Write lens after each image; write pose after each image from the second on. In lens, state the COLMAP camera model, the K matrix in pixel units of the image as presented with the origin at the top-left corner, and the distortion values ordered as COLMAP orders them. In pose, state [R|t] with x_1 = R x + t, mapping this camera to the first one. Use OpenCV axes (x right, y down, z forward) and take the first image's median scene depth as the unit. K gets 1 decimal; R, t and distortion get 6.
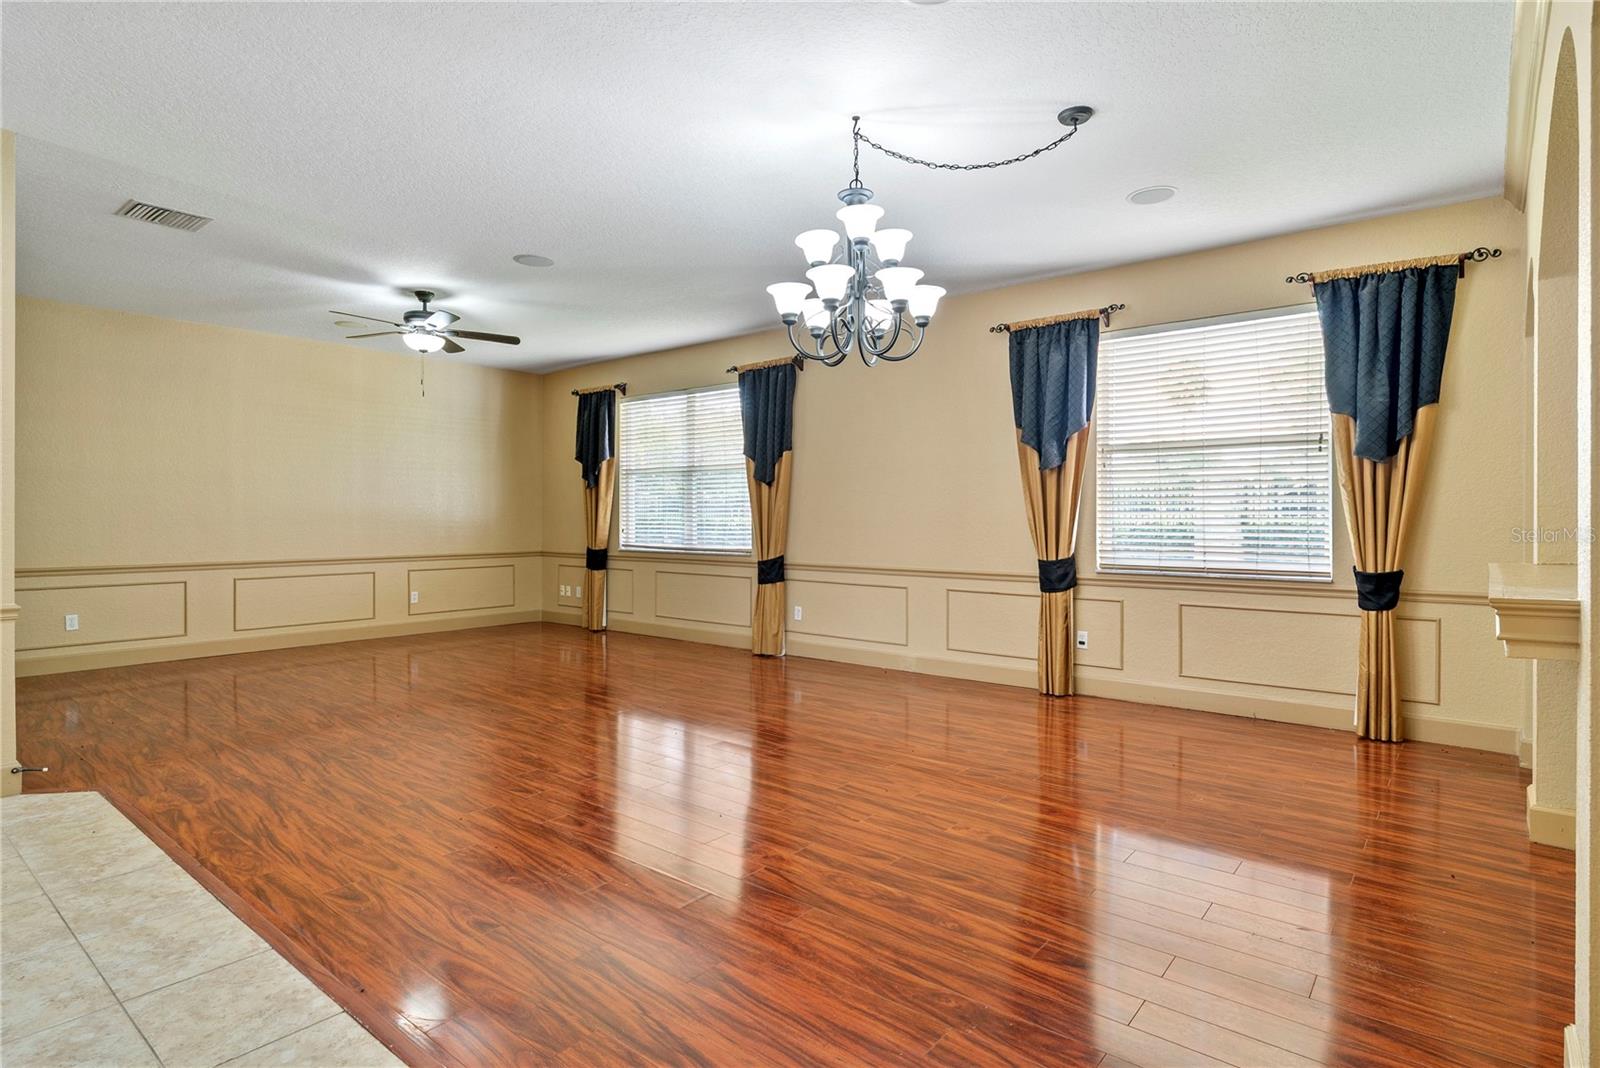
lens RADIAL K [[828.6, 0, 805.6], [0, 828.6, 524.1], [0, 0, 1]] dist [-0.002245, -0.000766]
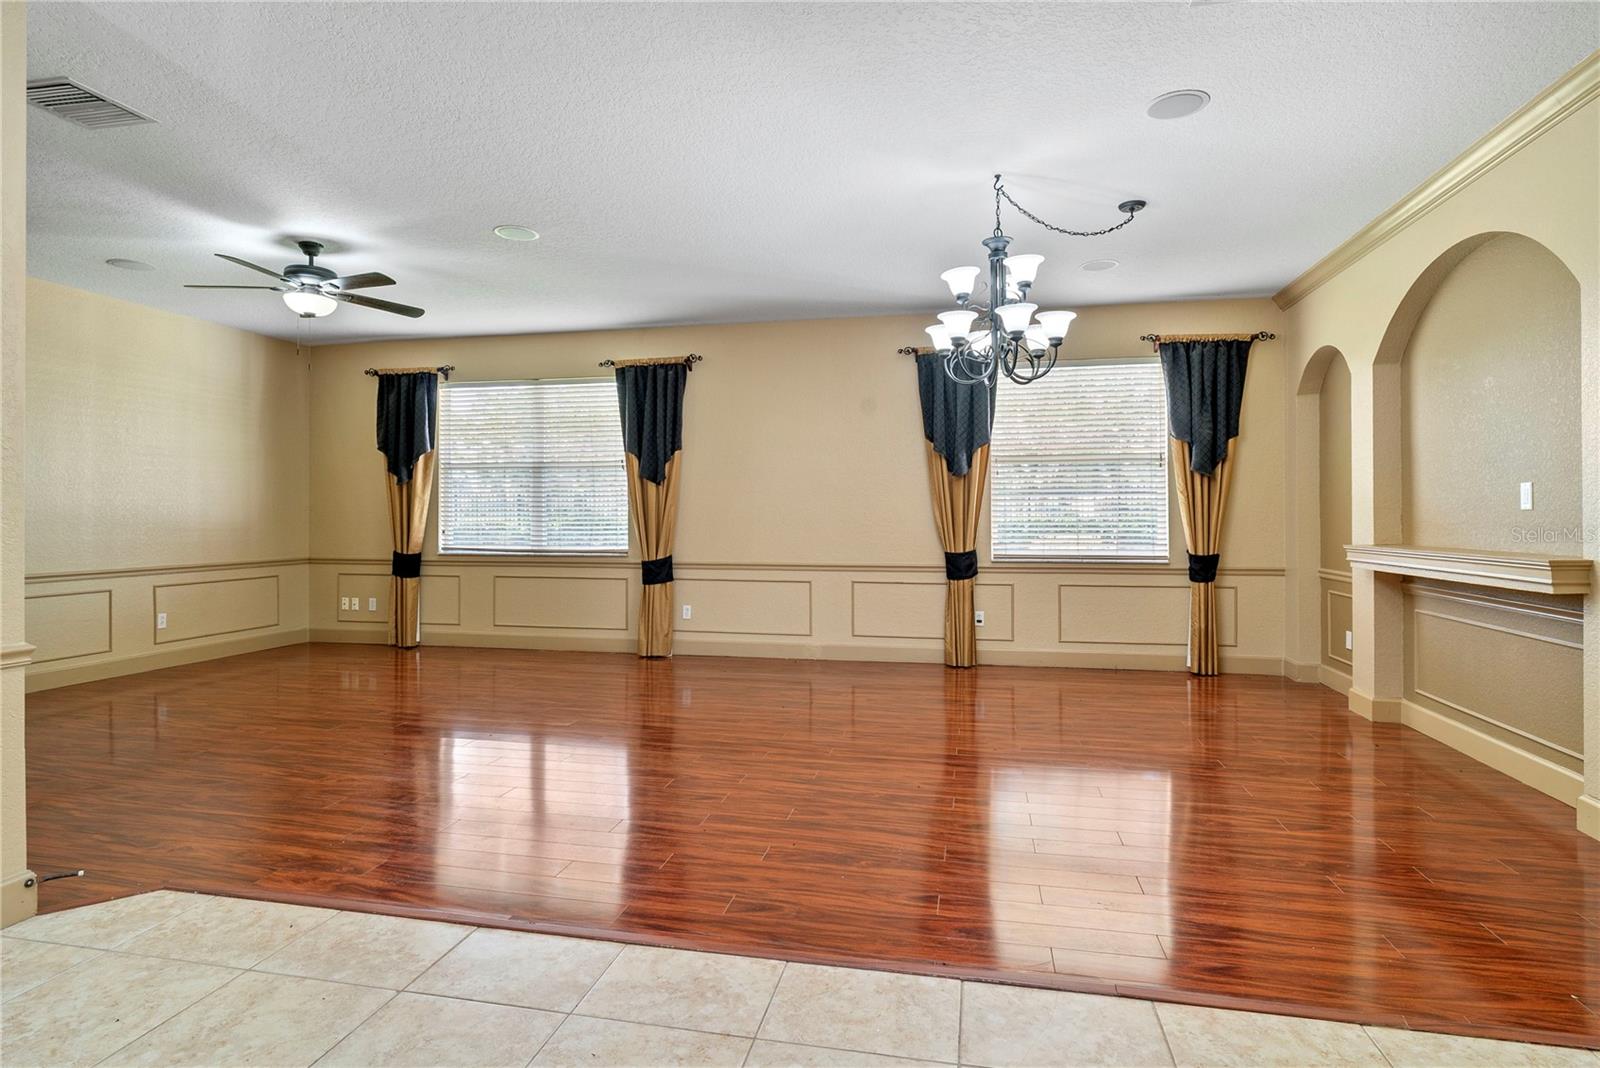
lens RADIAL K [[828.6, 0, 803.6], [0, 828.6, 525.0], [0, 0, 1]] dist [-0.002245, -0.000766]
pose [[0.889434, -0.007020, 0.457009, -0.410378], [0.005582, 0.999974, 0.004495, -0.002104], [-0.457029, -0.001447, 0.889450, 0.047911]]
